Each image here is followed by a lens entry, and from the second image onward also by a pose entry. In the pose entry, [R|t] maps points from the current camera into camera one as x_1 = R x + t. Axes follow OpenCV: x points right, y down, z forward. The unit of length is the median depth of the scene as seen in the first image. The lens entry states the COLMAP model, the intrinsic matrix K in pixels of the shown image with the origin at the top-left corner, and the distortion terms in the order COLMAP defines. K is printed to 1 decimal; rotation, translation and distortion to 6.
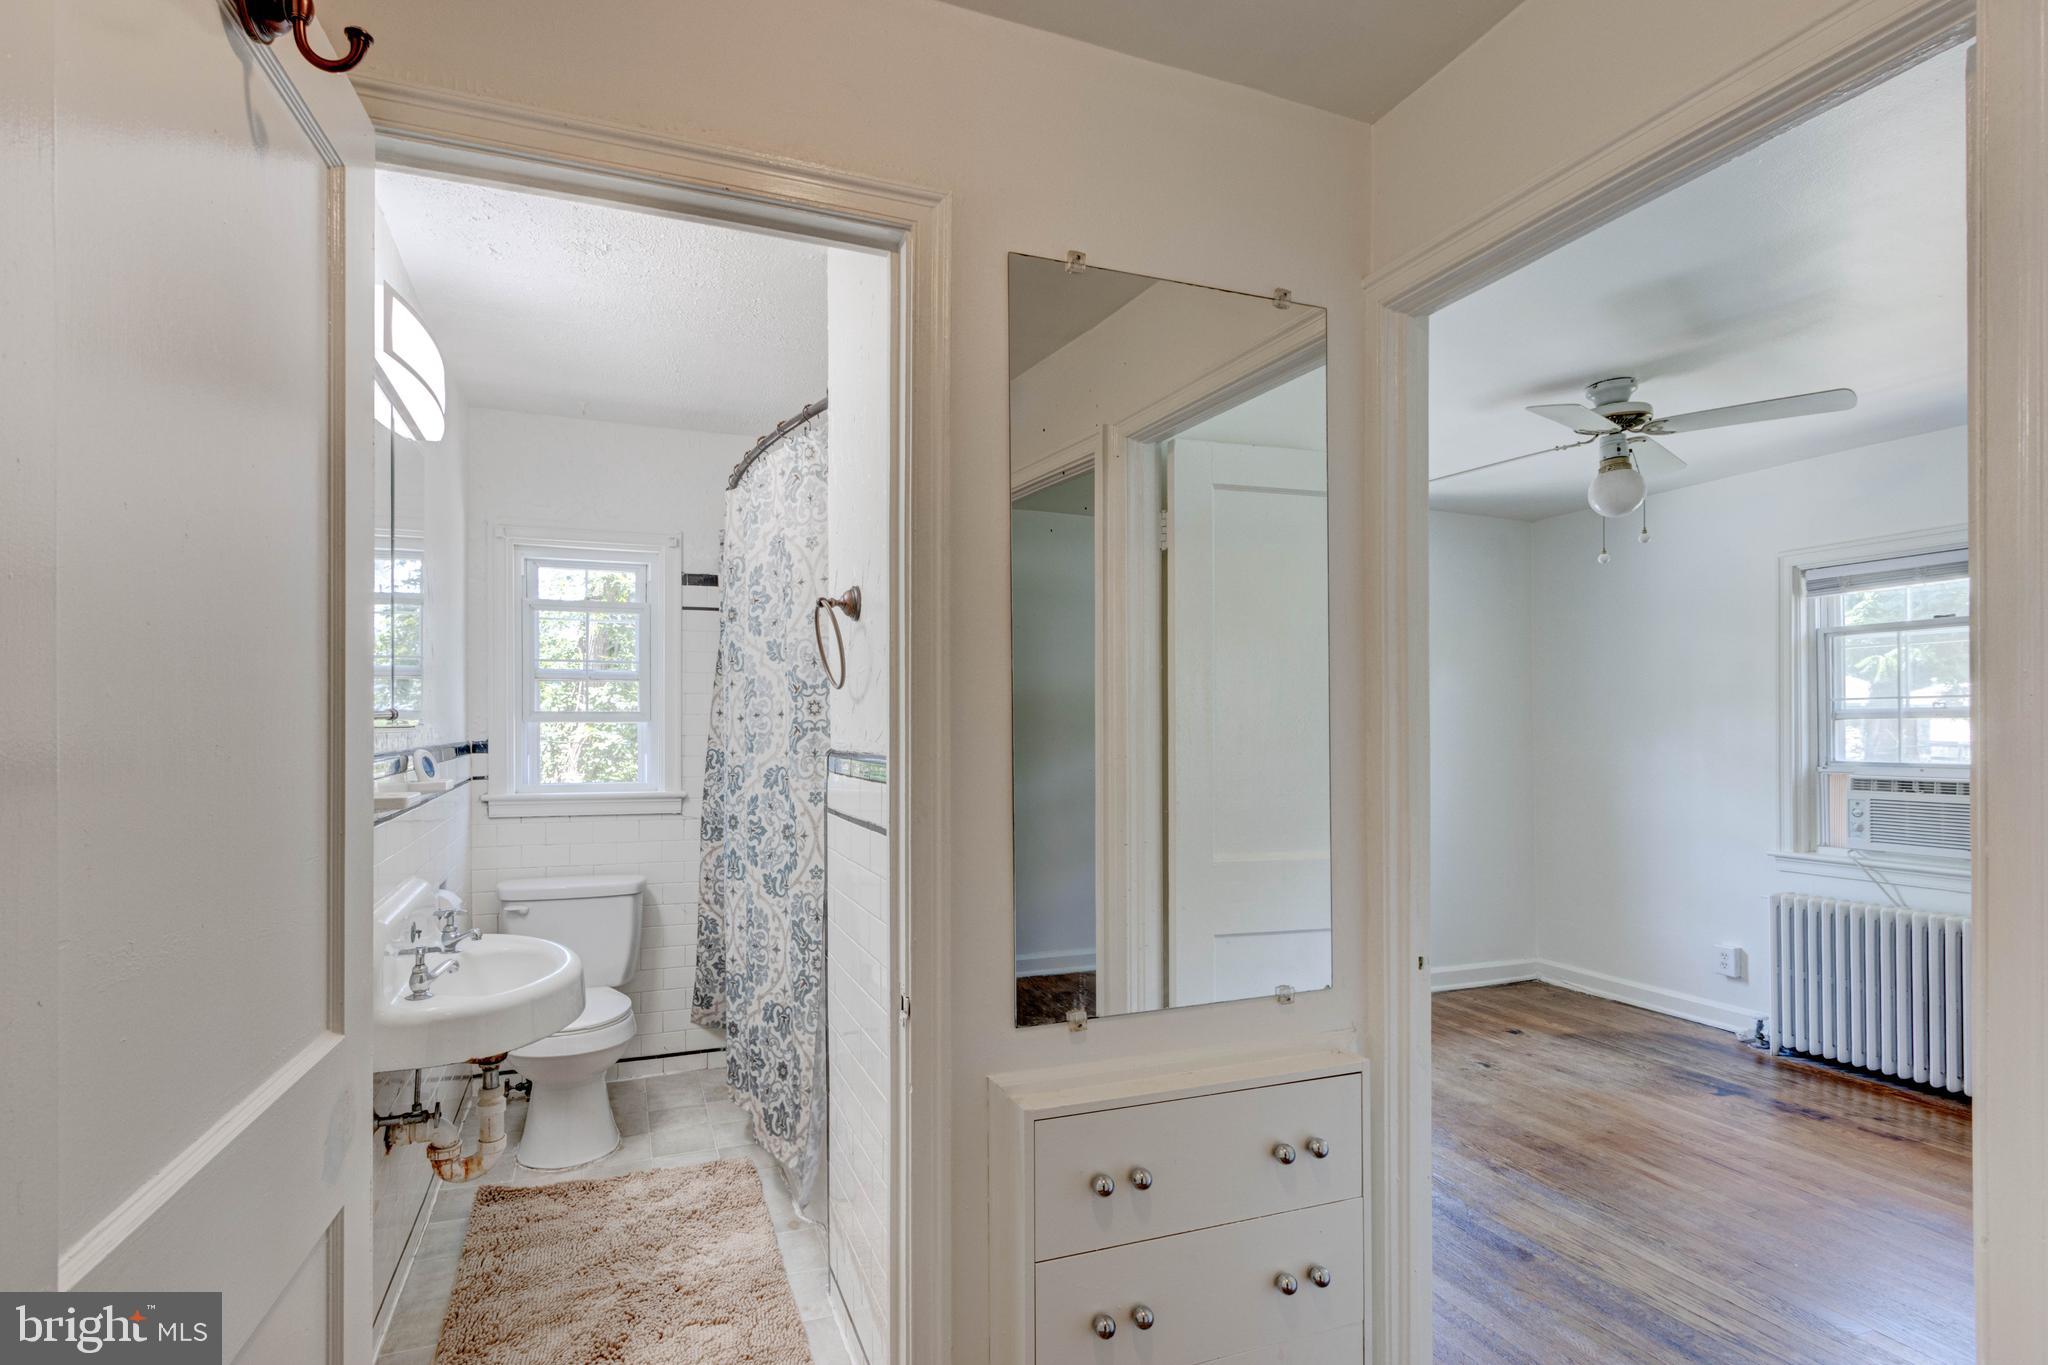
lens RADIAL K [[961.2, 0, 1000.9], [0, 961.2, 718.4], [0, 0, 1]] dist [0.002819, -0.000470]
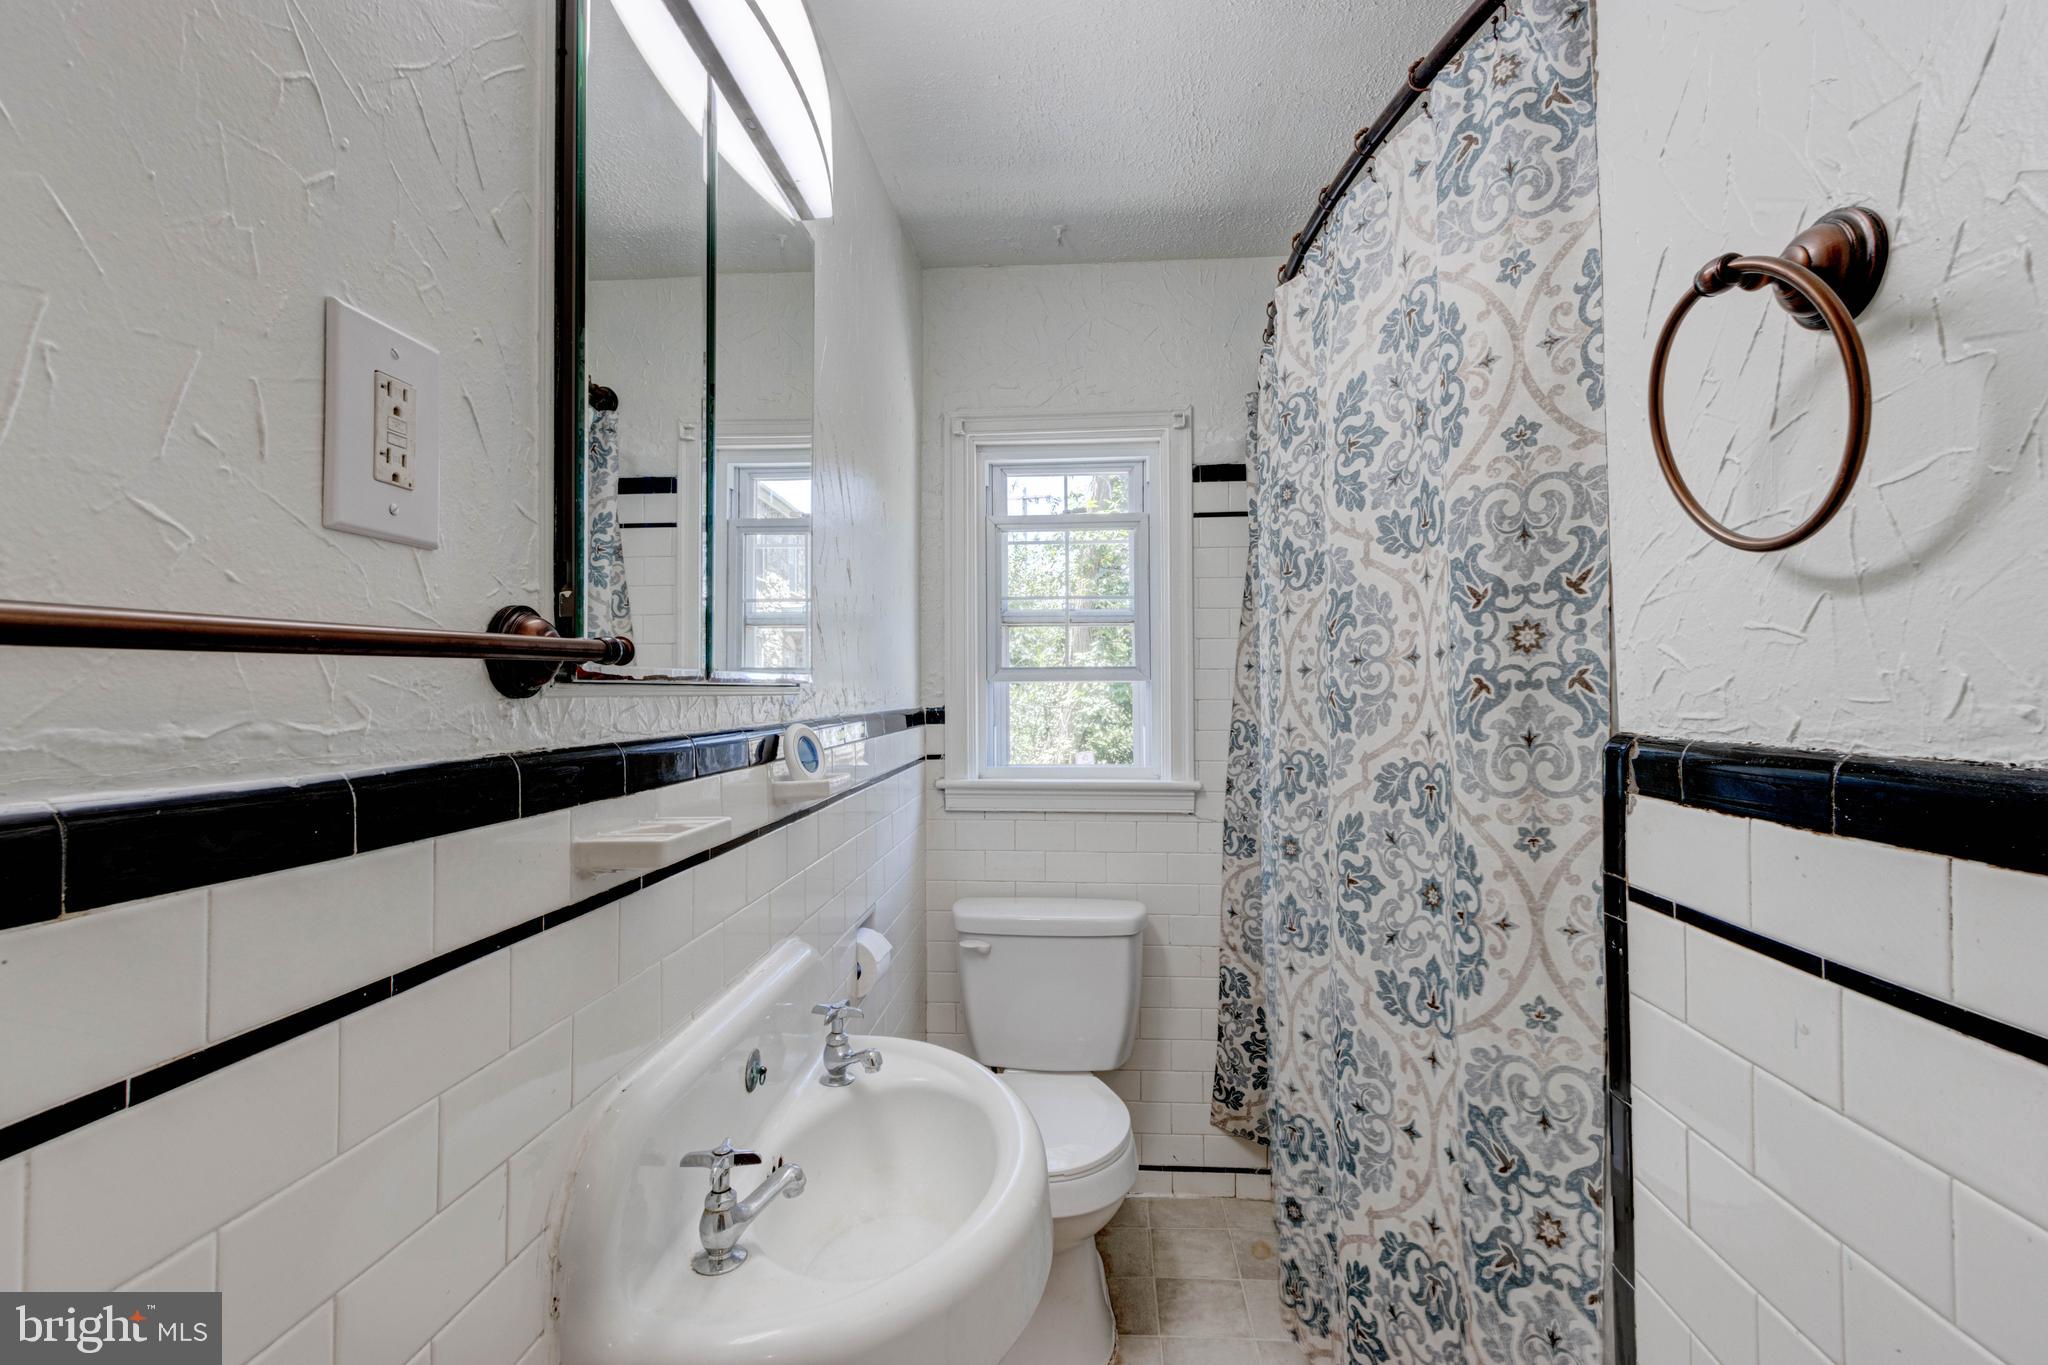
lens RADIAL K [[961.2, 0, 1000.9], [0, 961.2, 718.4], [0, 0, 1]] dist [0.002819, -0.000470]
pose [[0.884091, 0.008297, -0.467240, -0.158400], [0.008970, 0.999357, 0.034720, 0.007154], [0.467228, -0.034887, 0.883448, 0.391024]]
